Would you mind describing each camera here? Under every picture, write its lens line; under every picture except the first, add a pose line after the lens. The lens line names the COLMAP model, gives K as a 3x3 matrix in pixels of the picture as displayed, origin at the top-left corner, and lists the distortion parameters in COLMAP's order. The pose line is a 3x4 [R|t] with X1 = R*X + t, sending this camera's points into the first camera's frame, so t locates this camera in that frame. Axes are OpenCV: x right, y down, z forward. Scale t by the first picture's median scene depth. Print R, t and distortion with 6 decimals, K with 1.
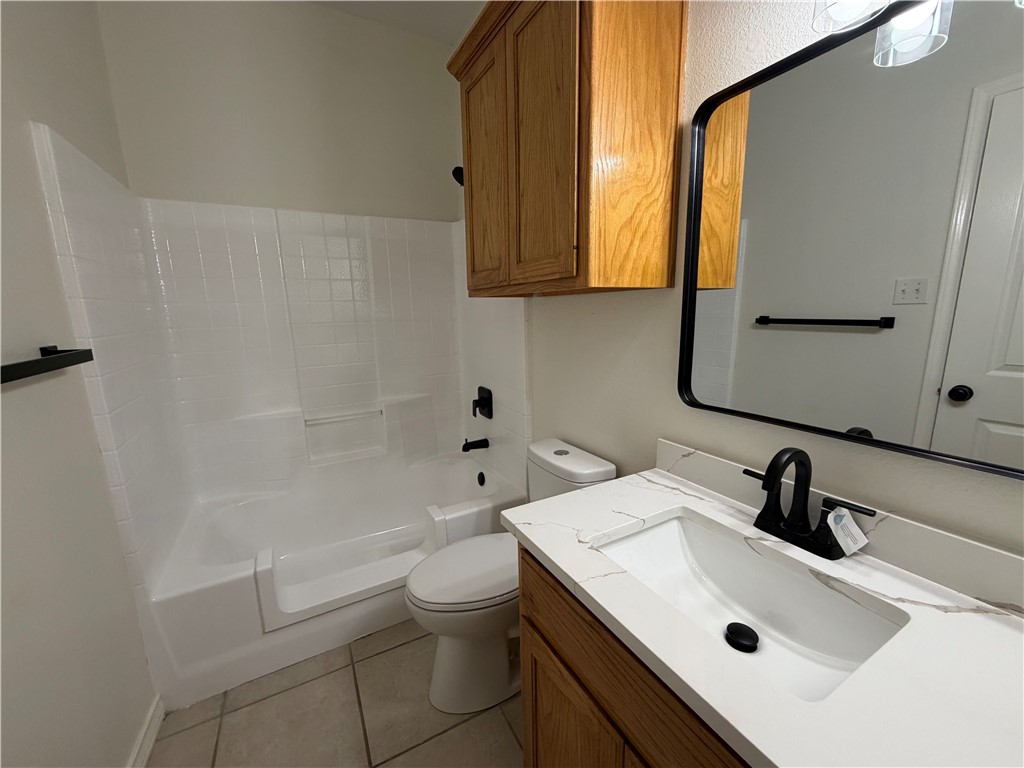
lens RADIAL K [[408.8, 0, 511.3], [0, 408.8, 382.4], [0, 0, 1]] dist [-0.000440, -0.000385]
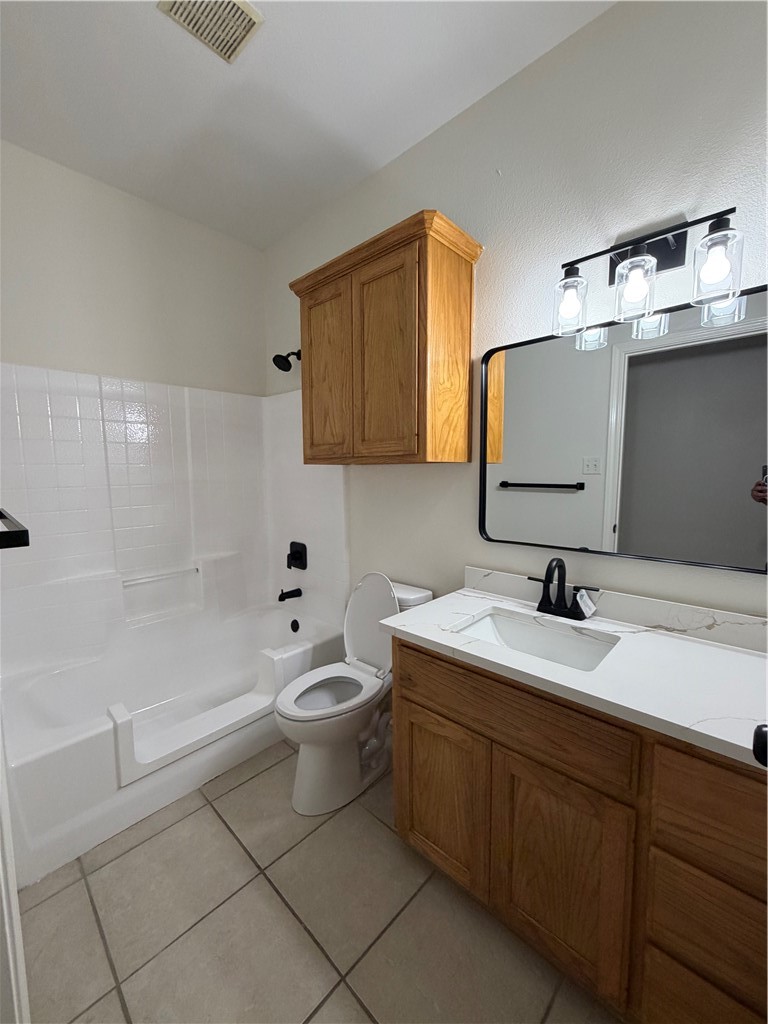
lens RADIAL K [[408.8, 0, 383.9], [0, 408.8, 507.5], [0, 0, 1]] dist [-0.000440, -0.000385]
pose [[0.949093, -0.013730, 0.314697, -0.322415], [0.042304, 0.995555, -0.084150, 0.036942], [-0.312143, 0.093179, 0.945455, -0.251513]]
